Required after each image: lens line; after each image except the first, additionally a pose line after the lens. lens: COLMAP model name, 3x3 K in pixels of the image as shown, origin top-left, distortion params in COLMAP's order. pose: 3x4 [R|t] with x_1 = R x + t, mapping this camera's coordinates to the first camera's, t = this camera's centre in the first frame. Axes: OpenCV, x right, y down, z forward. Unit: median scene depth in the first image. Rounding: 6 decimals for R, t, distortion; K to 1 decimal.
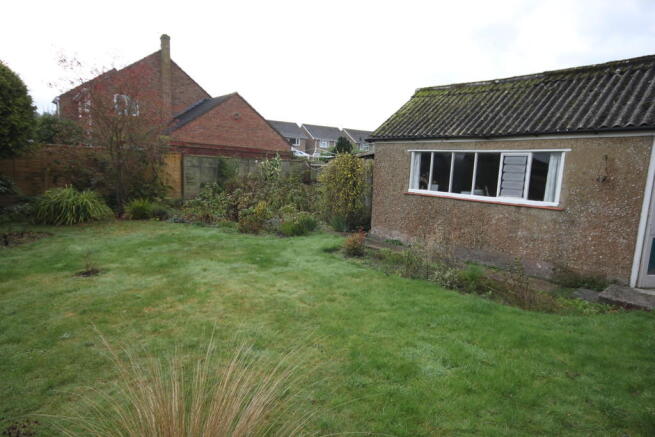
lens RADIAL K [[375.1, 0, 327.5], [0, 375.1, 218.5], [0, 0, 1]] dist [0.022125, 0.000339]
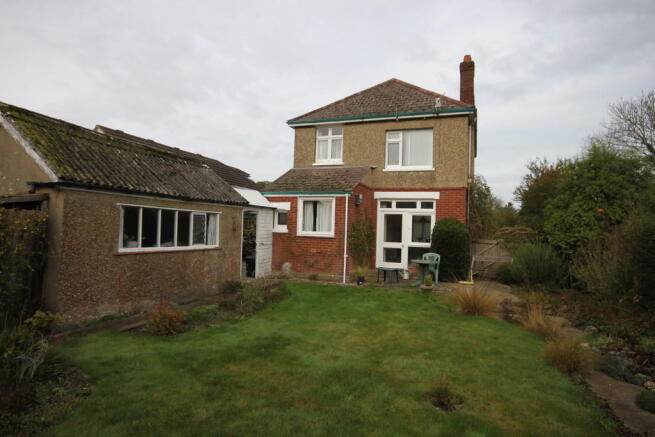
lens RADIAL K [[383.8, 0, 327.5], [0, 383.8, 218.5], [0, 0, 1]] dist [-0.001093, -0.000122]
pose [[-0.492983, -0.026436, 0.869638, -0.946614], [0.079599, 0.993976, 0.075339, -0.216583], [-0.866390, 0.106363, -0.487908, 1.250515]]
